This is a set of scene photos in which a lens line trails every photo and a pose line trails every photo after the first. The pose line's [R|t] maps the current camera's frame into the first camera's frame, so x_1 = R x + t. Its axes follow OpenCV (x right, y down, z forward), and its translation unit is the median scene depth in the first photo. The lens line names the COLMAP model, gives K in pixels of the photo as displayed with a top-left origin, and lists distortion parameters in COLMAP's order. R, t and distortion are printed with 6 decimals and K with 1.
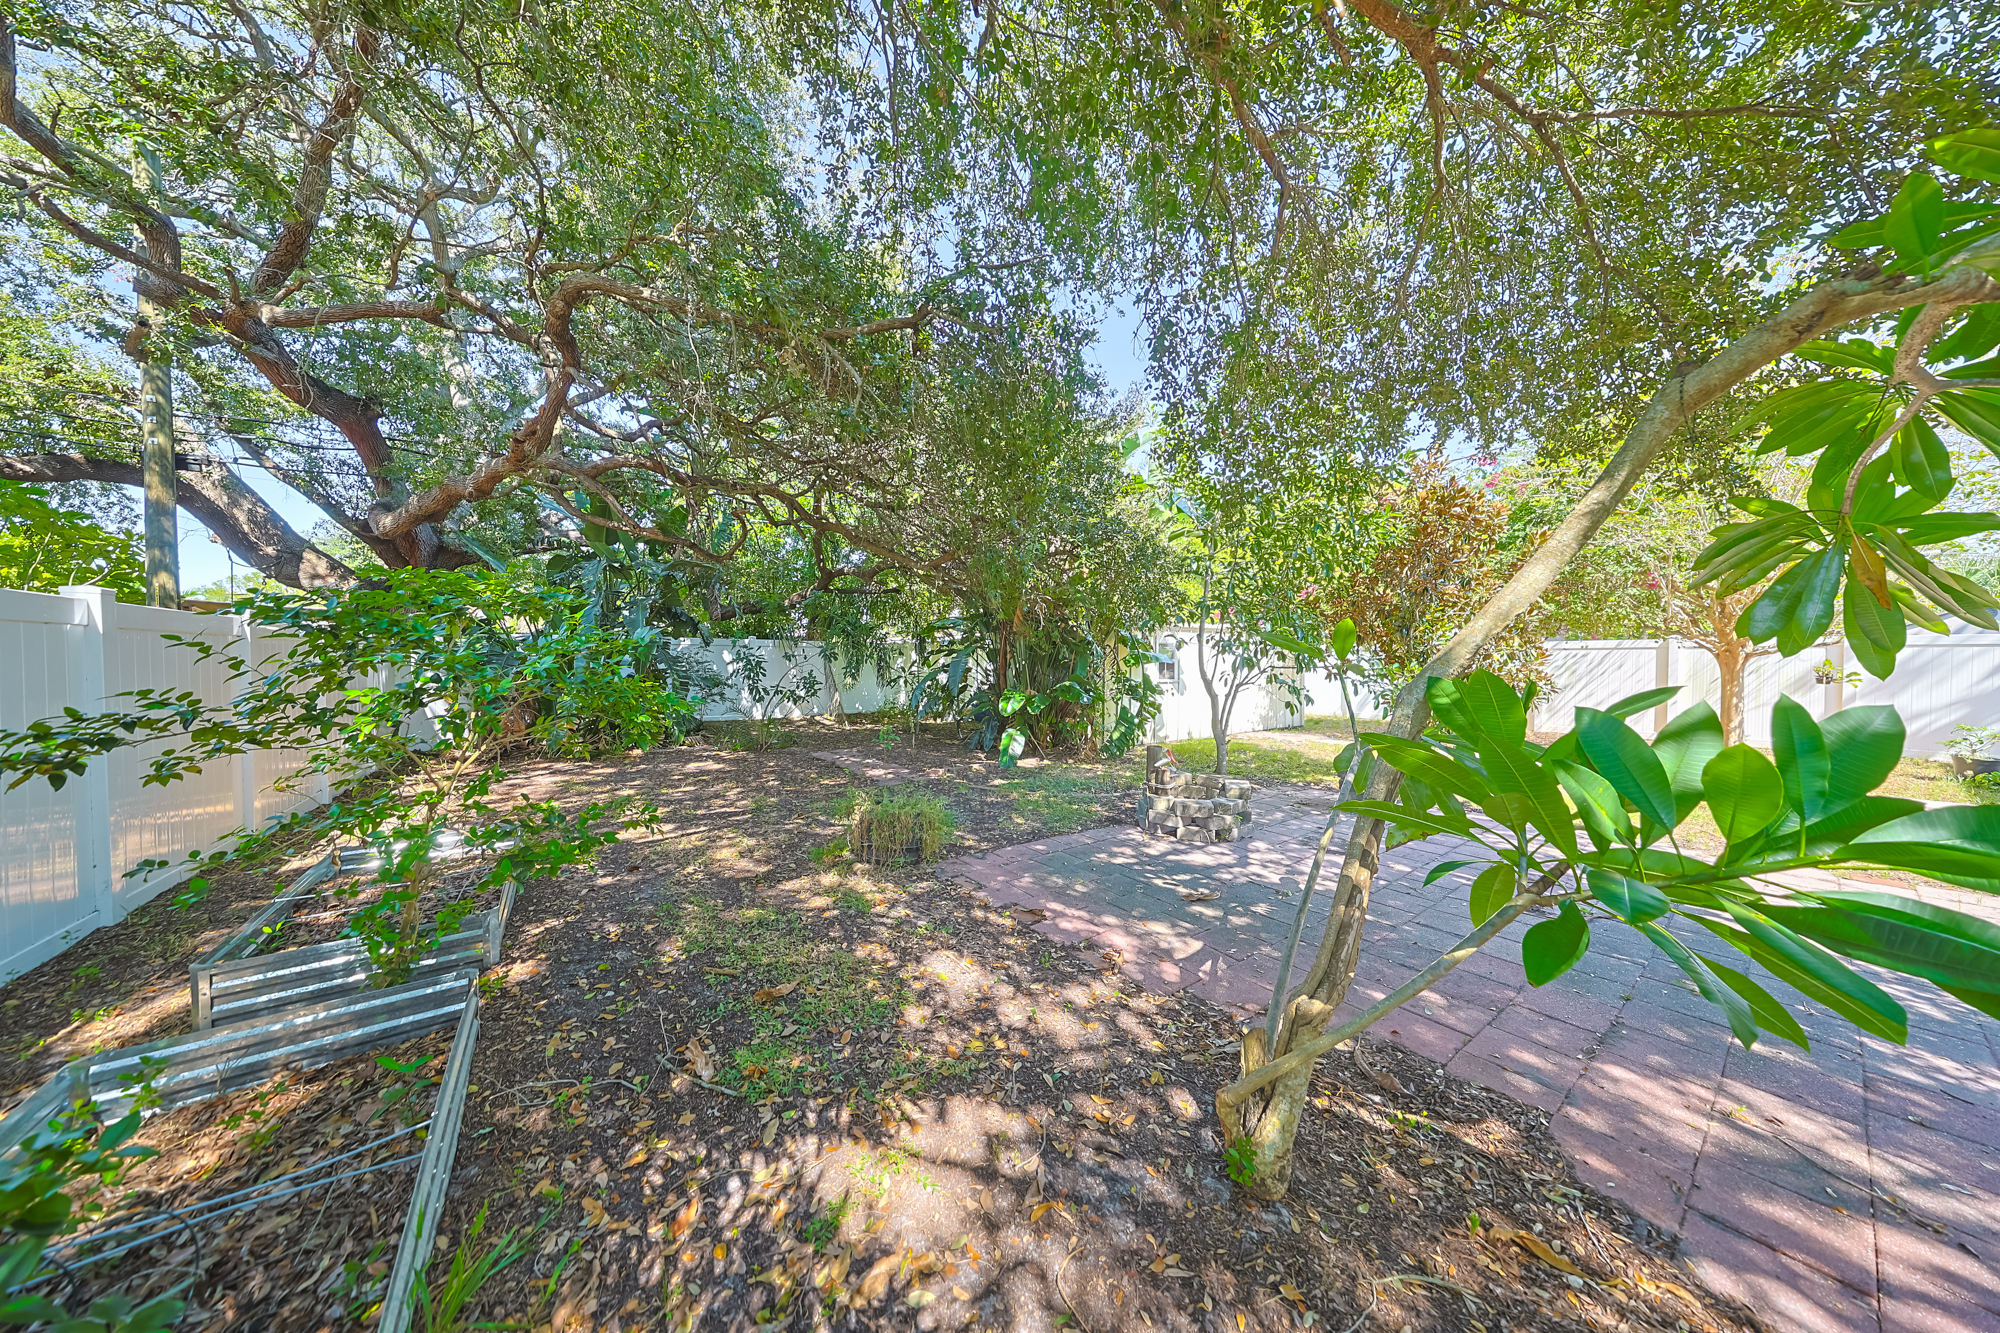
lens RADIAL K [[611.9, 0, 1002.1], [0, 611.9, 669.9], [0, 0, 1]] dist [0.000091, 0.000058]
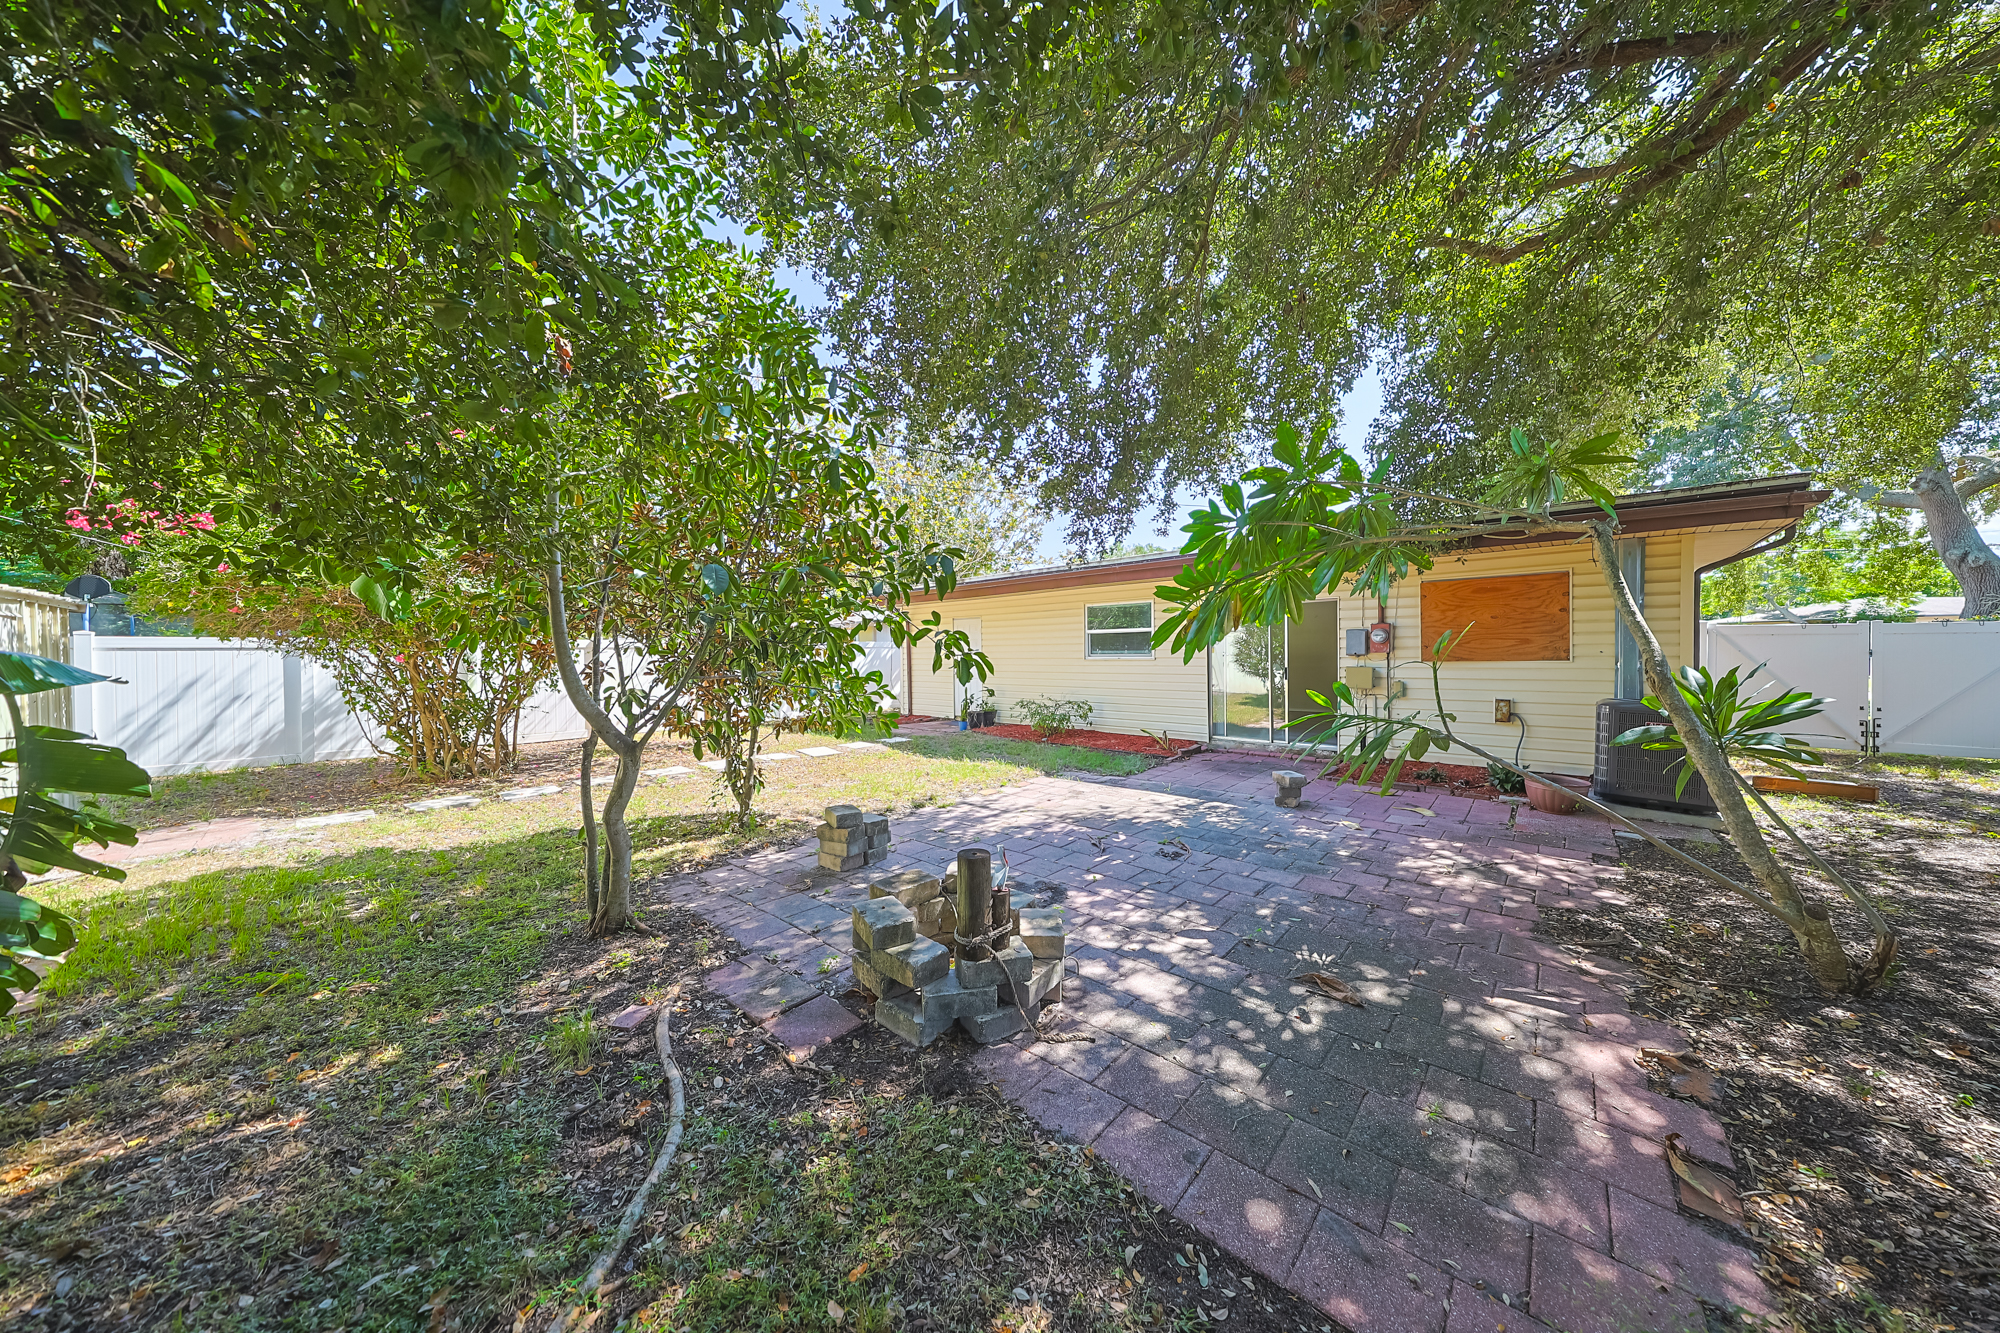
lens RADIAL K [[611.9, 0, 1002.1], [0, 611.9, 669.9], [0, 0, 1]] dist [0.000091, 0.000058]
pose [[-0.189921, -0.029313, 0.981362, -0.379020], [0.023934, 0.999119, 0.034475, -0.055031], [-0.981508, 0.030036, -0.189052, 1.871076]]
